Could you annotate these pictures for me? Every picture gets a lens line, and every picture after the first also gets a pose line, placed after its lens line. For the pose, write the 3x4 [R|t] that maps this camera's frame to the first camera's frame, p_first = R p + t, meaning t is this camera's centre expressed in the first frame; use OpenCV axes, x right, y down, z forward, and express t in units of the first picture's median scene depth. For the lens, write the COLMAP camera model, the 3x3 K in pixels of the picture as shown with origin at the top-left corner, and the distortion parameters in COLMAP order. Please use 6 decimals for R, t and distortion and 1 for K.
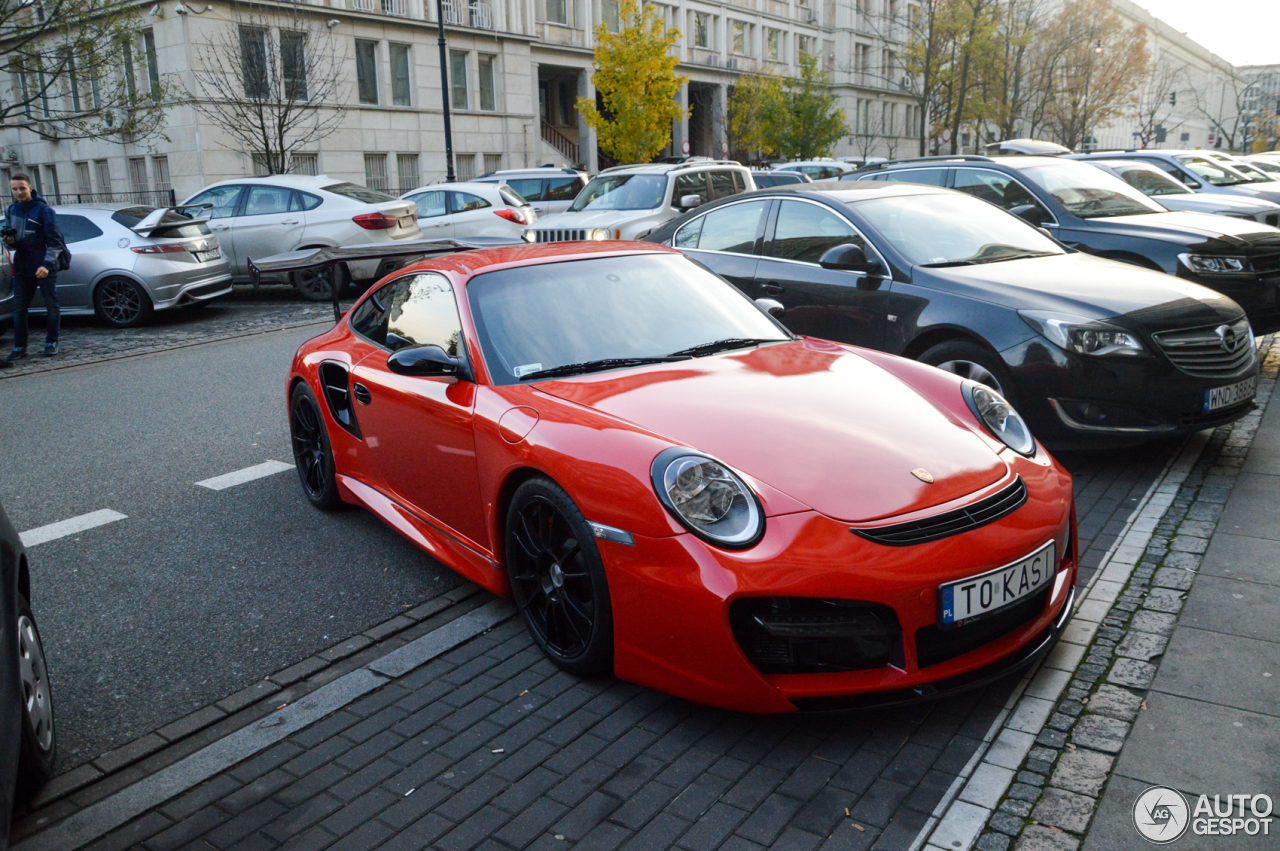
lens RADIAL K [[1032.3, 0, 644.1], [0, 1032.3, 425.3], [0, 0, 1]] dist [-0.042175, 0.010745]
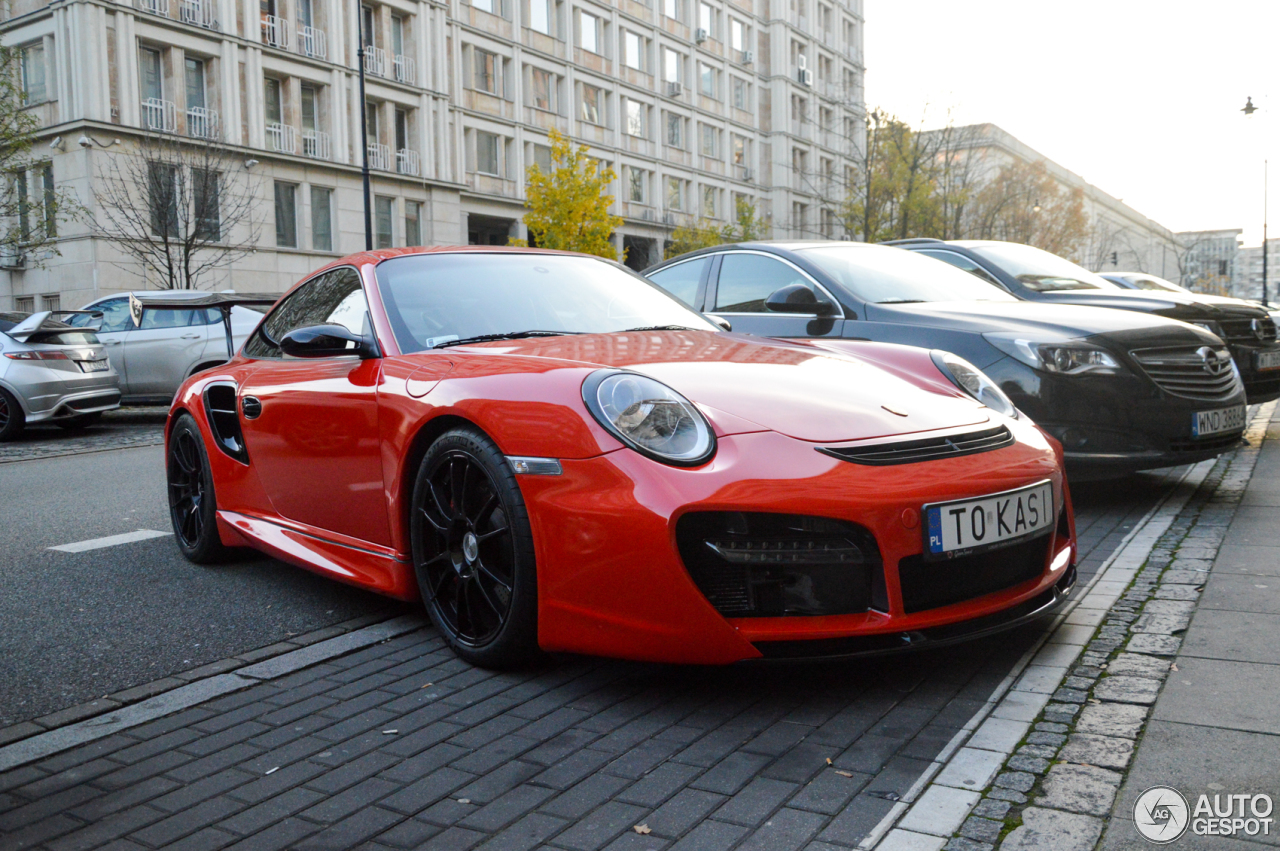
lens RADIAL K [[1096.6, 0, 646.0], [0, 1096.6, 424.3], [0, 0, 1]] dist [0.000485, 0.002867]
pose [[0.998128, -0.001805, 0.061138, 0.002470], [0.012541, 0.984367, -0.175683, 0.142934], [-0.059865, 0.176121, 0.982547, 0.067023]]
